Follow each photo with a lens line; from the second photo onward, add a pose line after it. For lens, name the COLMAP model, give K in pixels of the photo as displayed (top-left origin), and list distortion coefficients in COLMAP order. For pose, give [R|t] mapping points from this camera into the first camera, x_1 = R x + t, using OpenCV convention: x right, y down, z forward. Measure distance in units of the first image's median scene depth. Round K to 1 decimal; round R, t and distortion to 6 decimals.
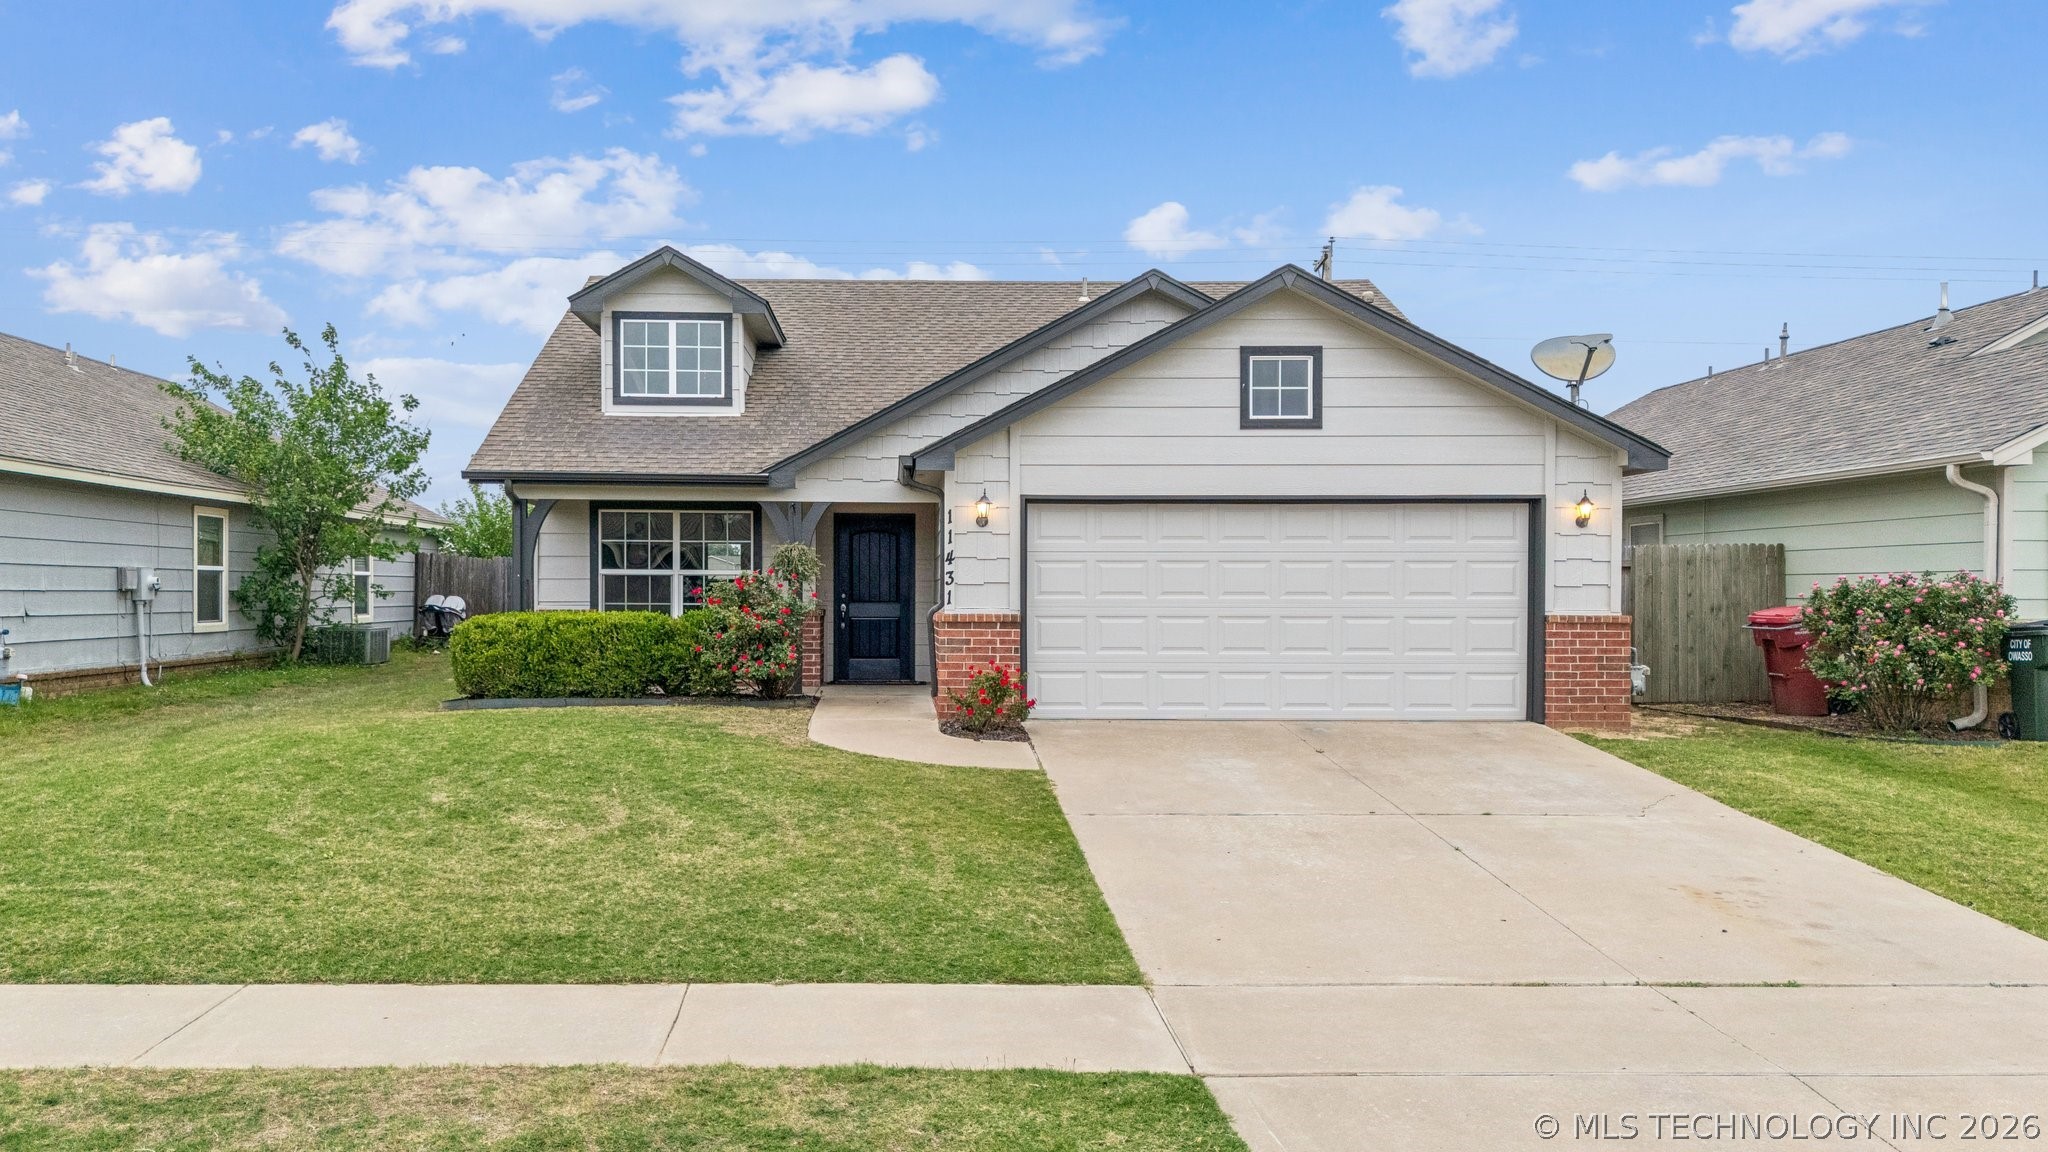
lens RADIAL K [[1517.6, 0, 1024.0], [0, 1517.6, 576.0], [0, 0, 1]] dist [0.039095, -0.000699]
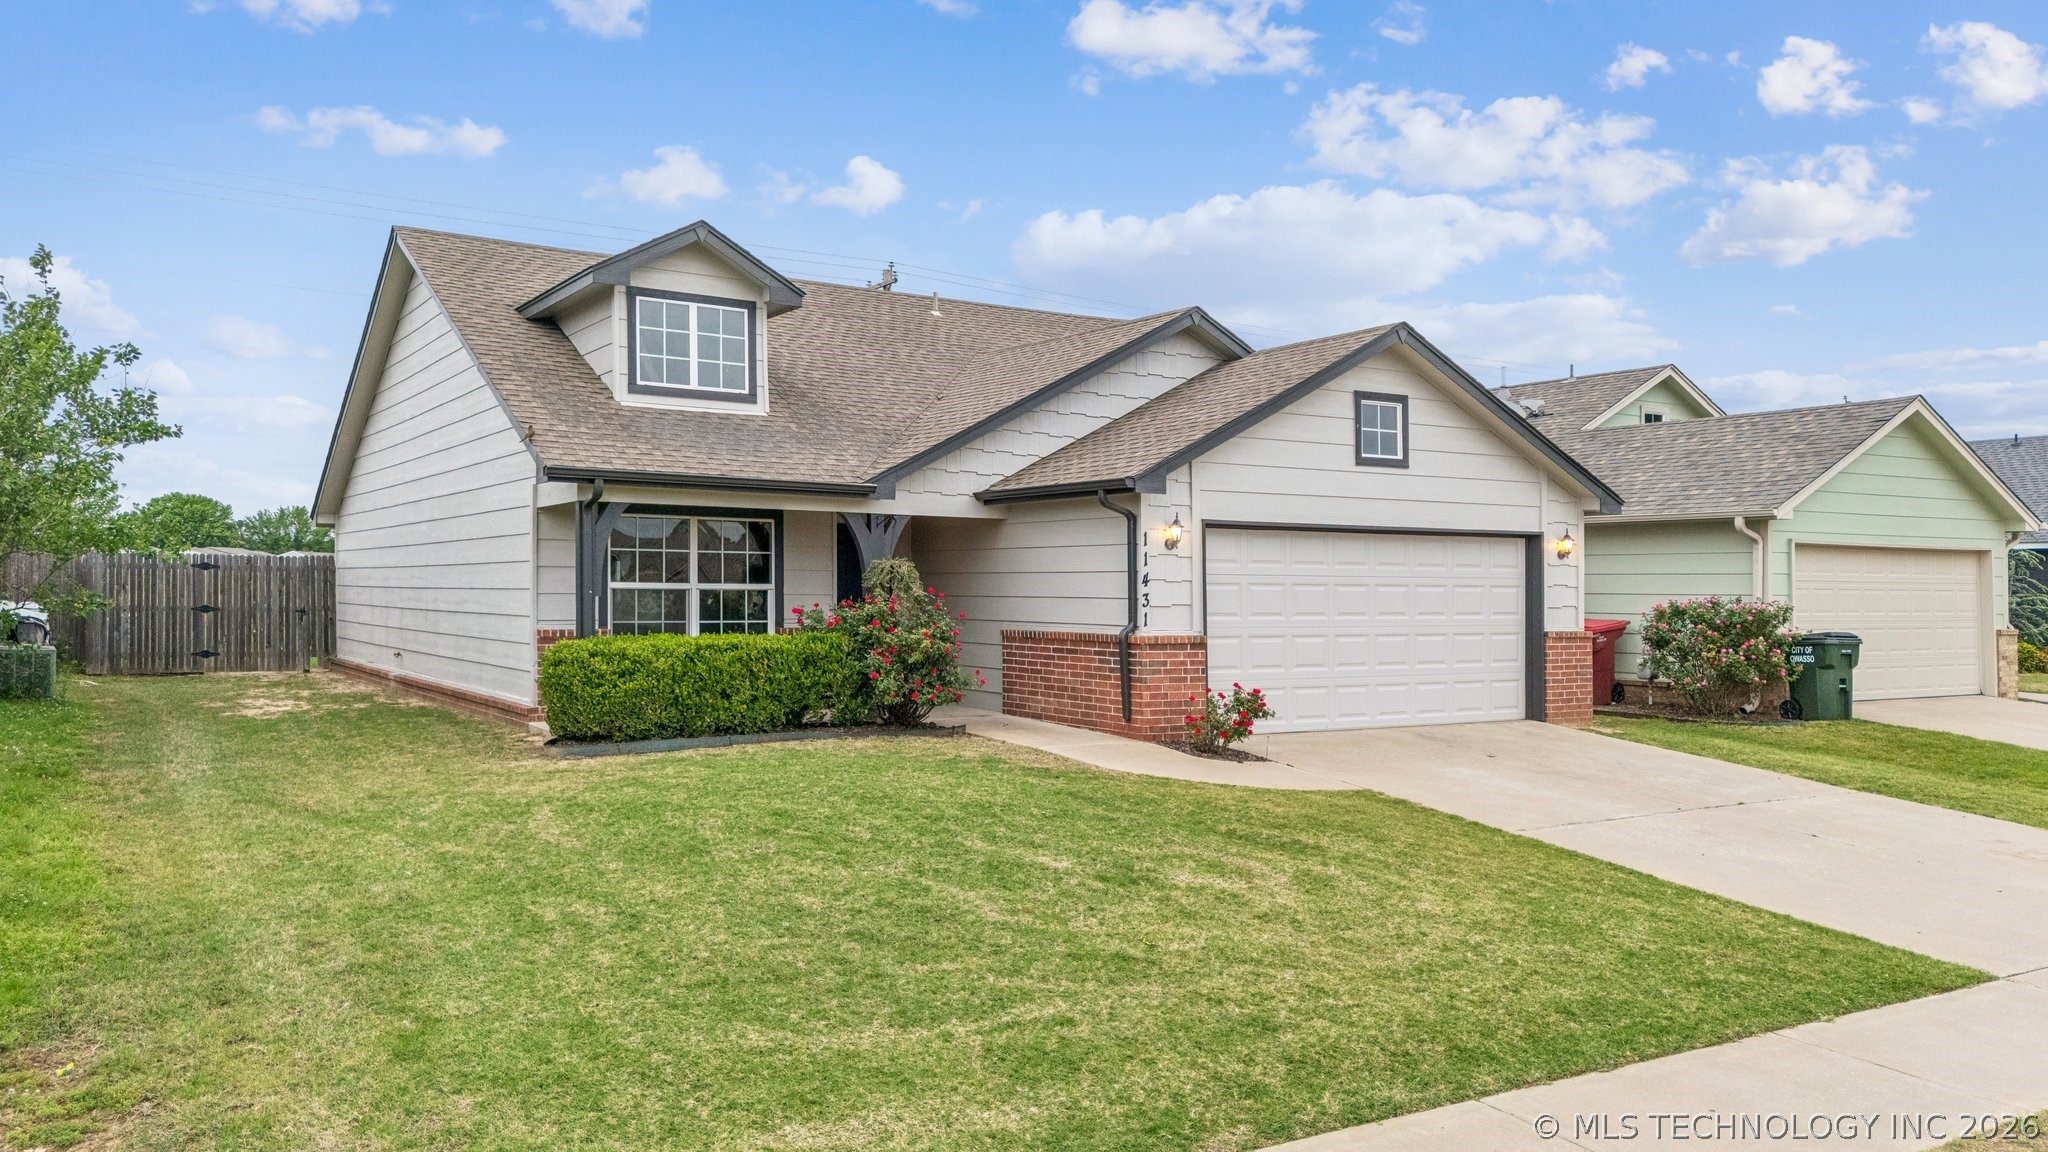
lens RADIAL K [[1434.2, 0, 1024.0], [0, 1434.2, 576.0], [0, 0, 1]] dist [0.034691, 0.000905]
pose [[0.869395, 0.009693, 0.494023, -0.574674], [-0.012803, 0.999914, 0.002912, -0.016092], [-0.493952, -0.008857, 0.869444, 0.207509]]
